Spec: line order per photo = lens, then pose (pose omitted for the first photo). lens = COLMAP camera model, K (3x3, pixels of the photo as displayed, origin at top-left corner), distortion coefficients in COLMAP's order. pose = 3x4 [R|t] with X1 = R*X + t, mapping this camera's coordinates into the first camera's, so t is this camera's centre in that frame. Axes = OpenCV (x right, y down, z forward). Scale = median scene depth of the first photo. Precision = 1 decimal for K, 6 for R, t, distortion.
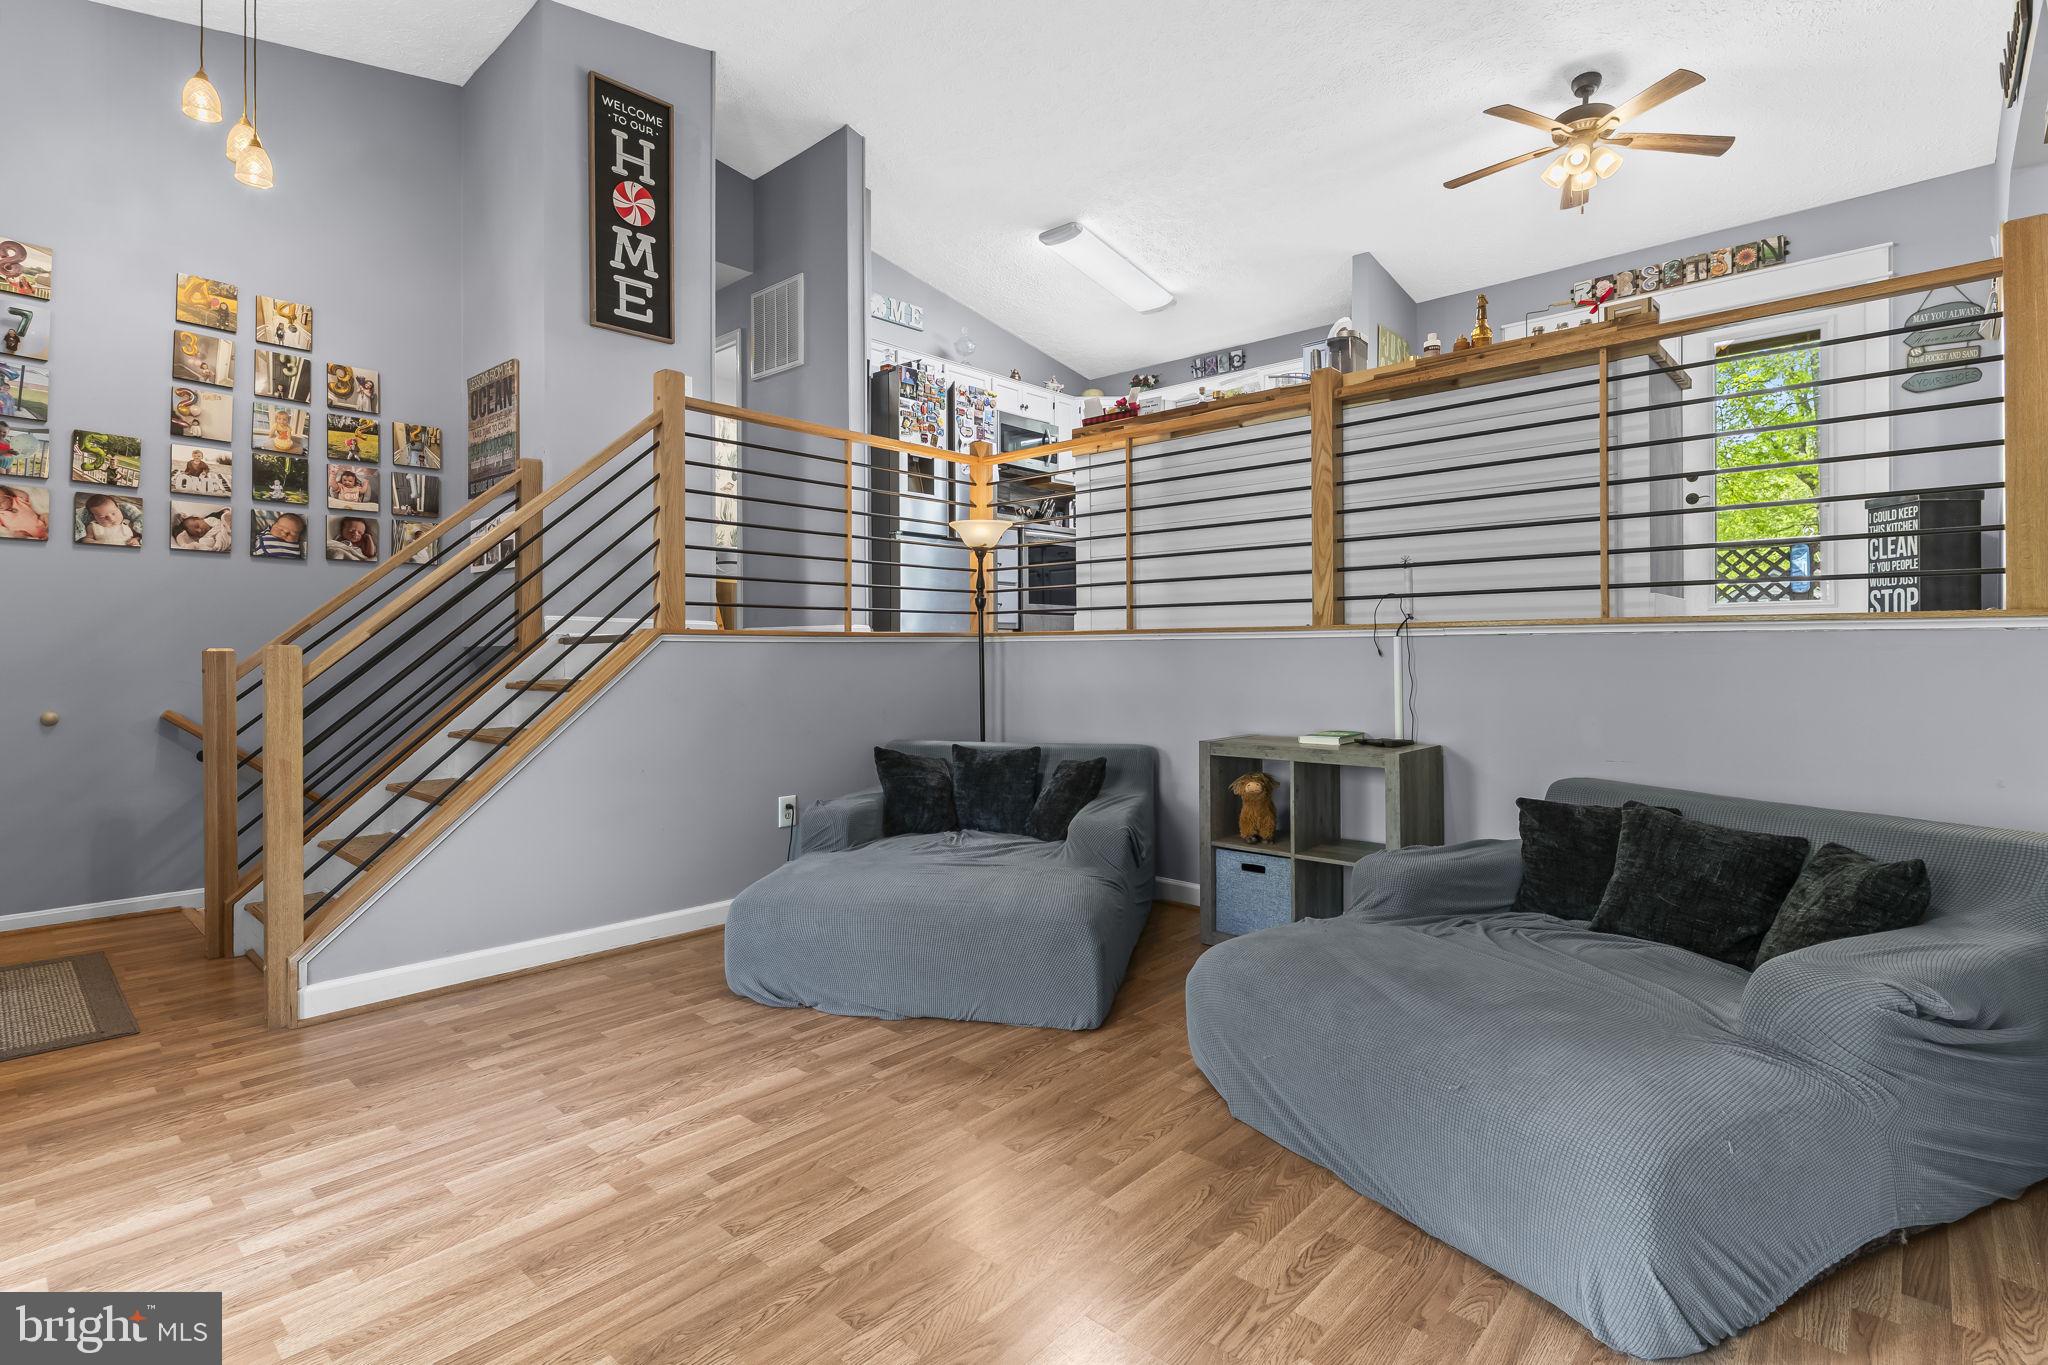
lens RADIAL K [[983.2, 0, 1016.8], [0, 983.2, 653.4], [0, 0, 1]] dist [0.001054, 0.000121]
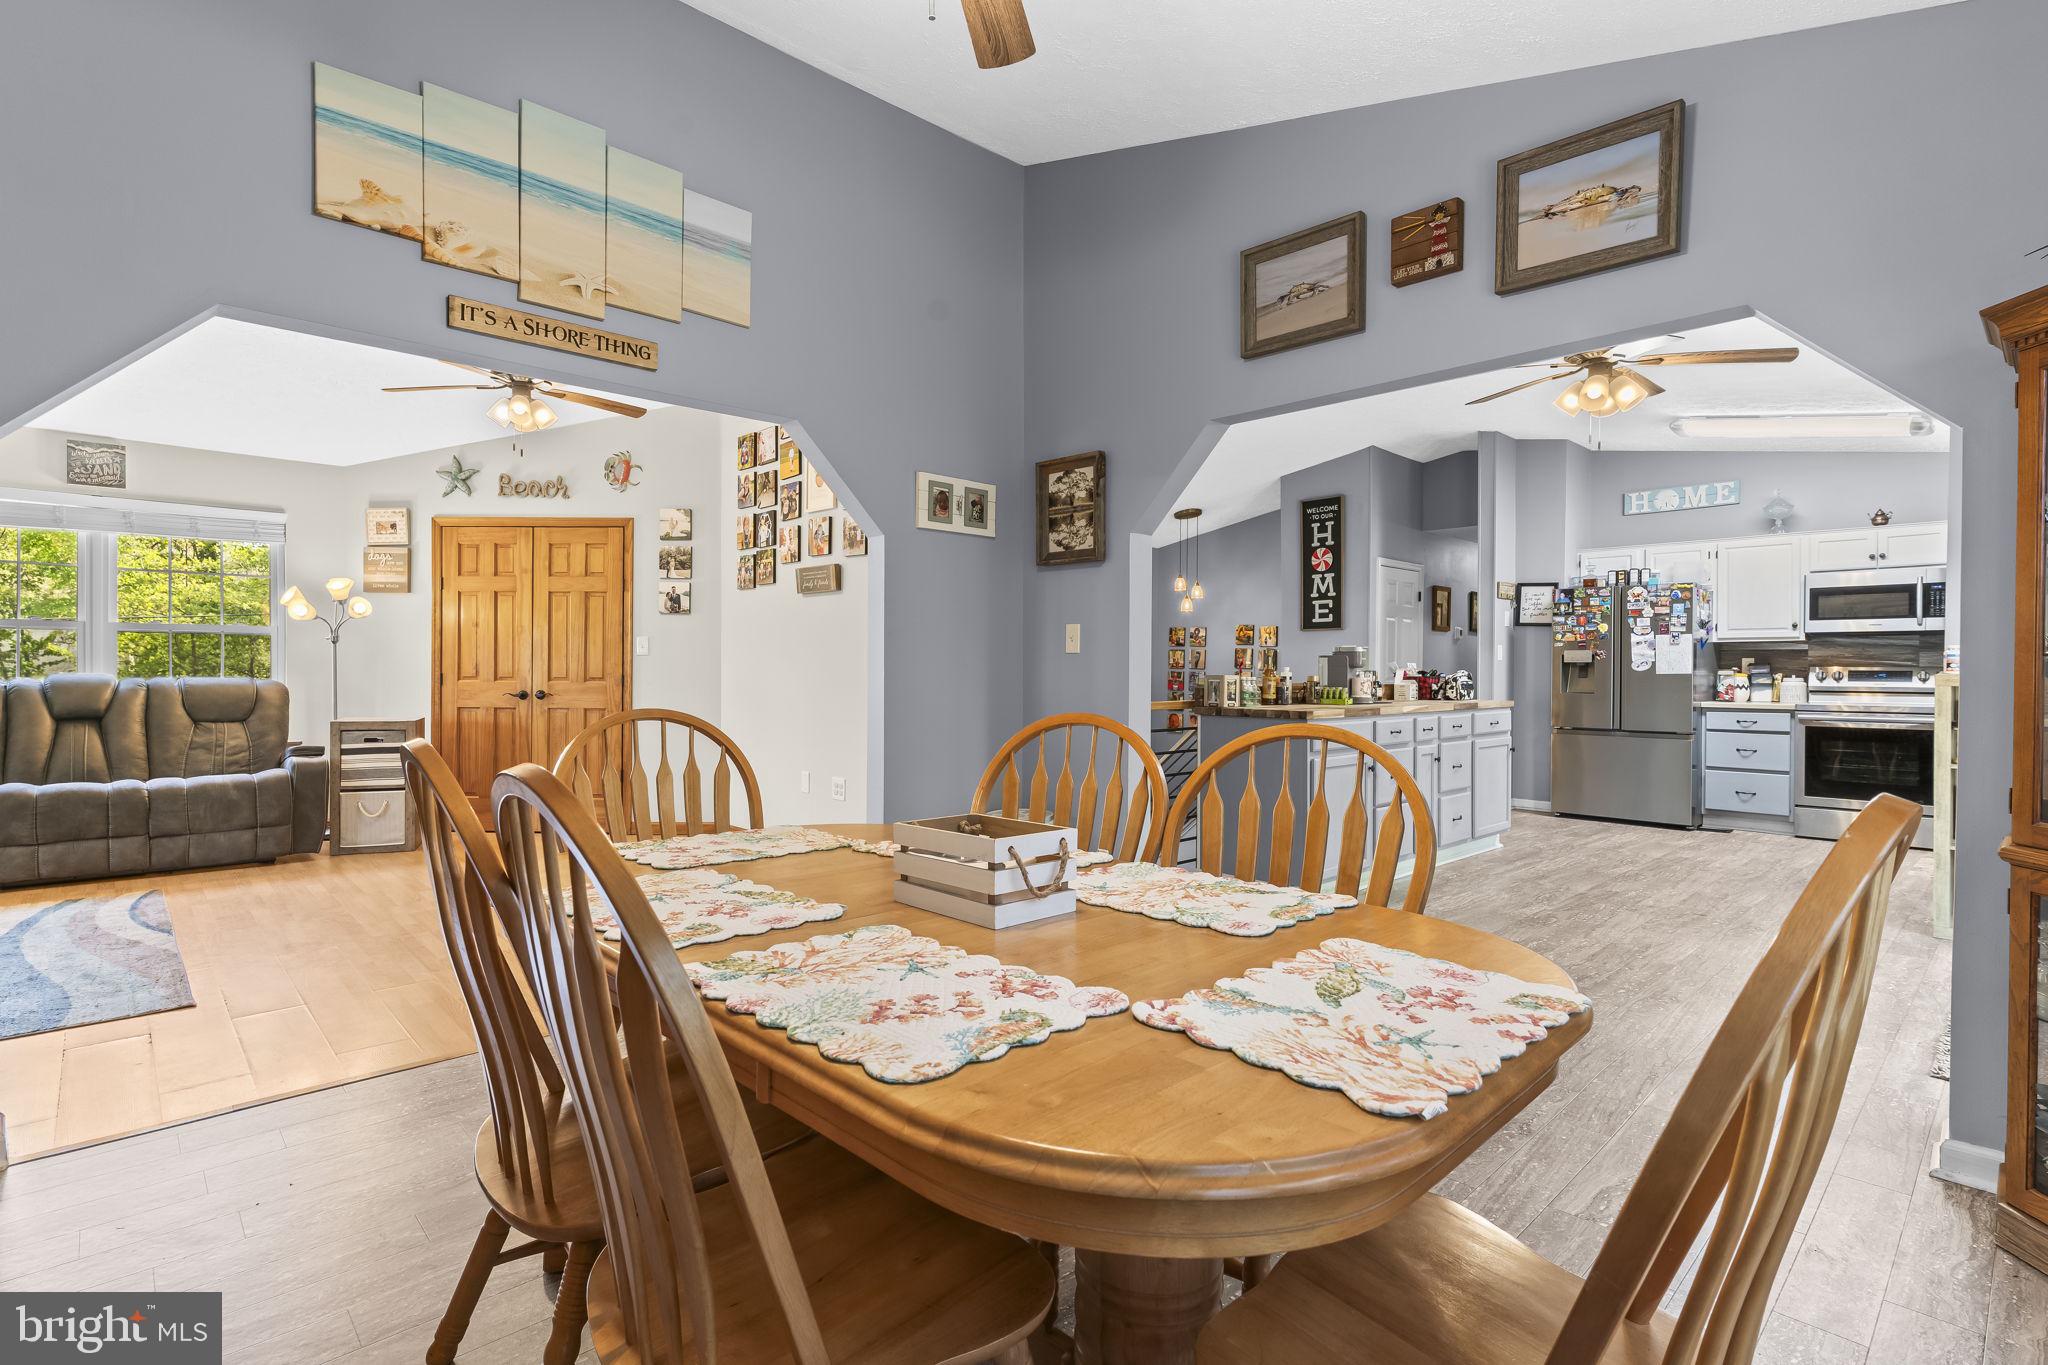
lens RADIAL K [[983.2, 0, 1009.4], [0, 983.2, 678.2], [0, 0, 1]] dist [0.001054, 0.000121]
pose [[-0.078027, 0.012614, -0.996871, 1.491259], [-0.011285, 0.999845, 0.013535, -0.255730], [0.996887, 0.012305, -0.077873, 0.568837]]
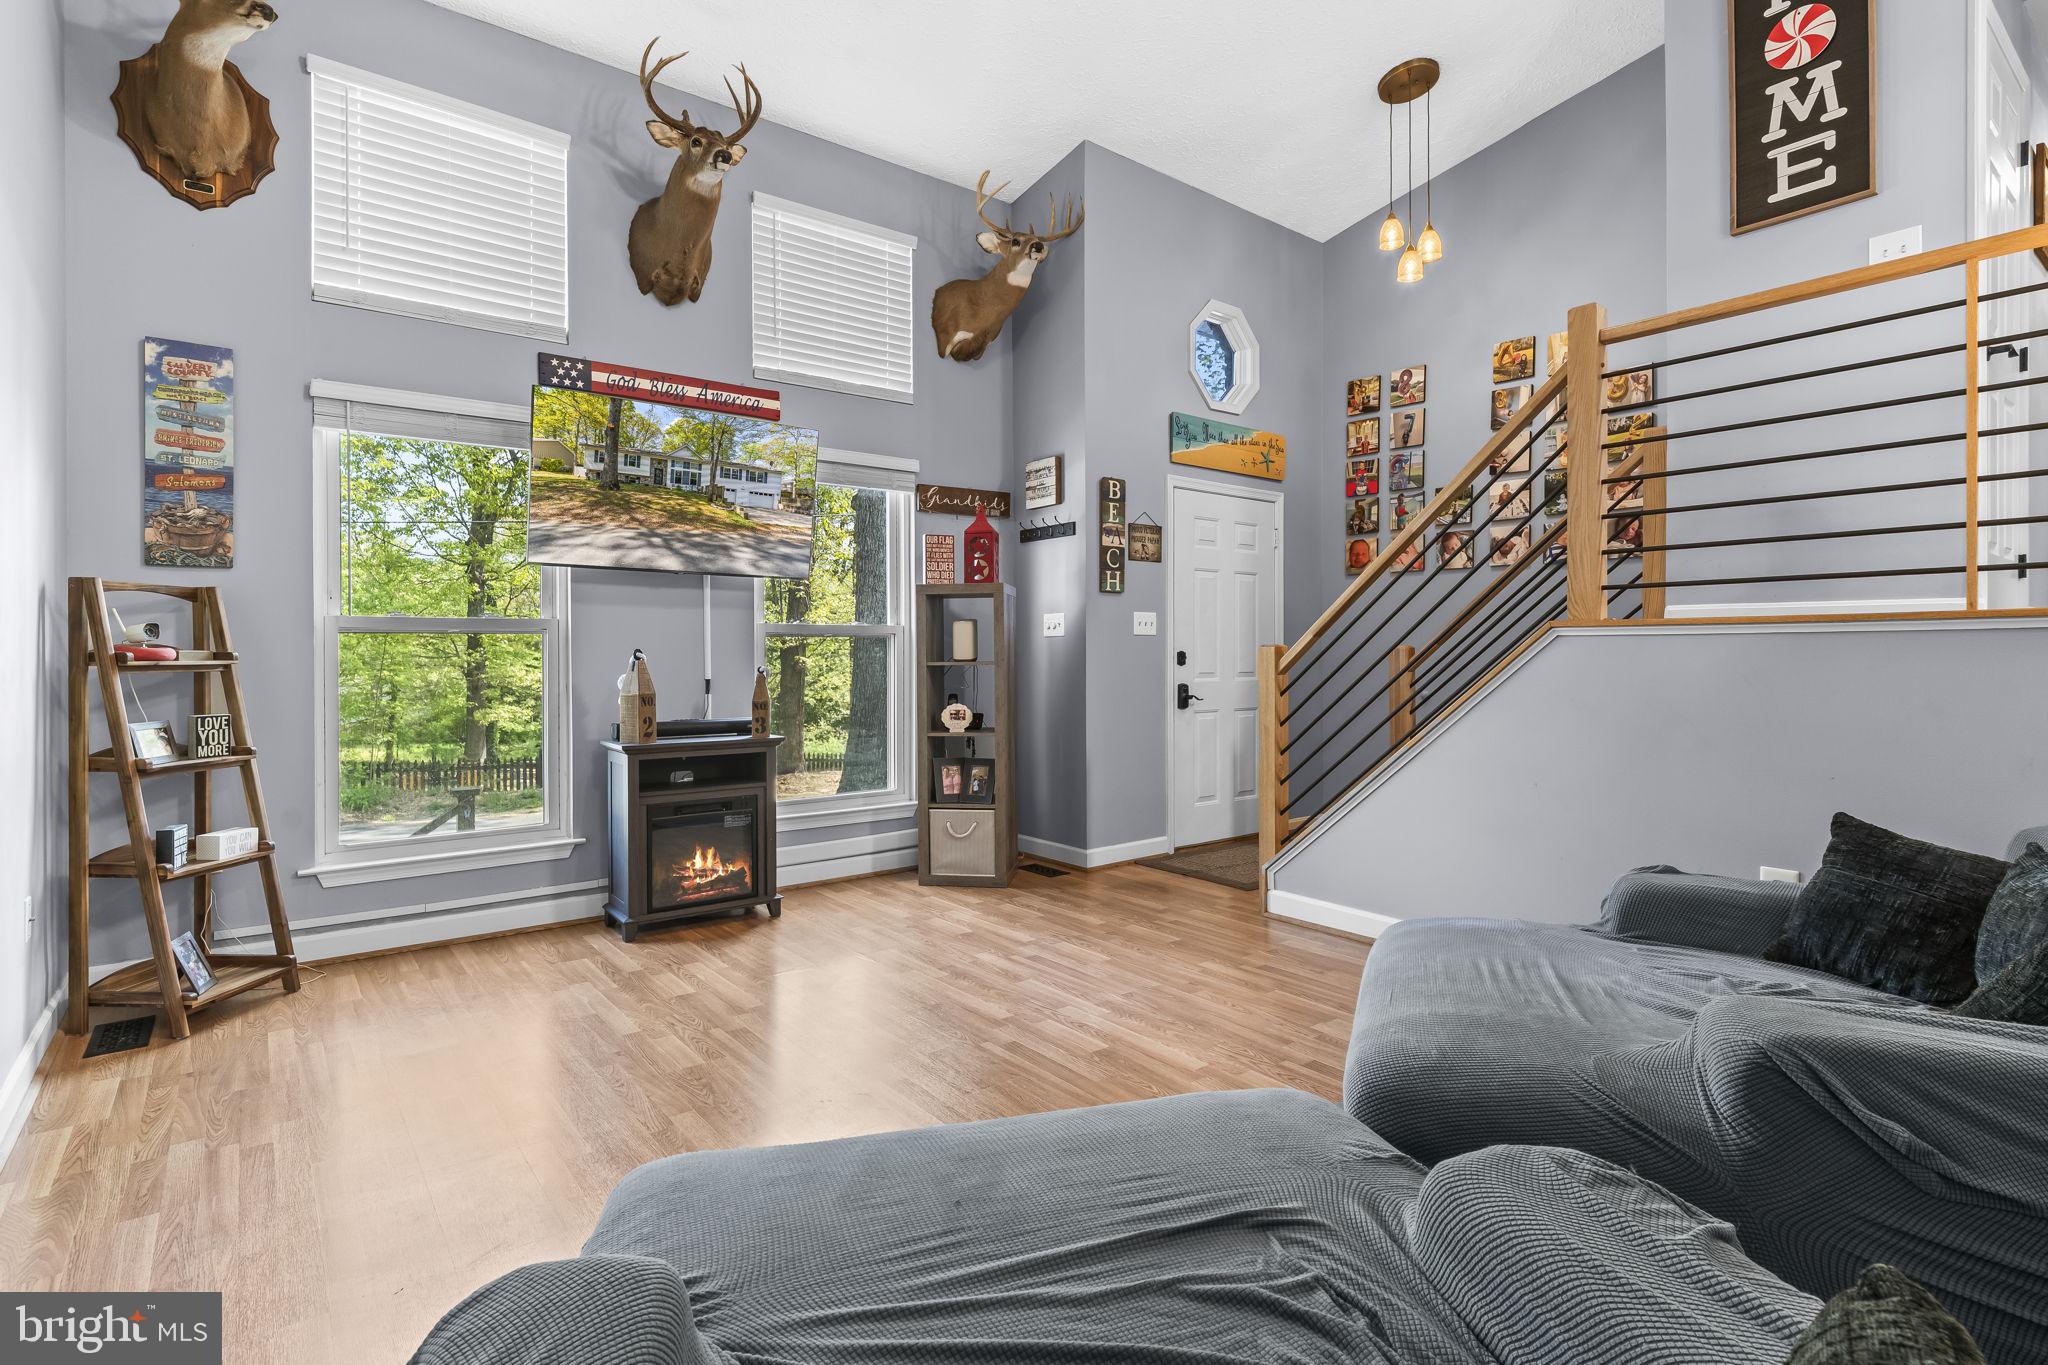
lens RADIAL K [[983.2, 0, 997.9], [0, 983.2, 657.5], [0, 0, 1]] dist [0.001054, 0.000121]
pose [[-0.175663, 0.008747, -0.984411, 0.447077], [0.003495, 0.999960, 0.008261, -0.001800], [0.984444, -0.001989, -0.175687, 0.541809]]
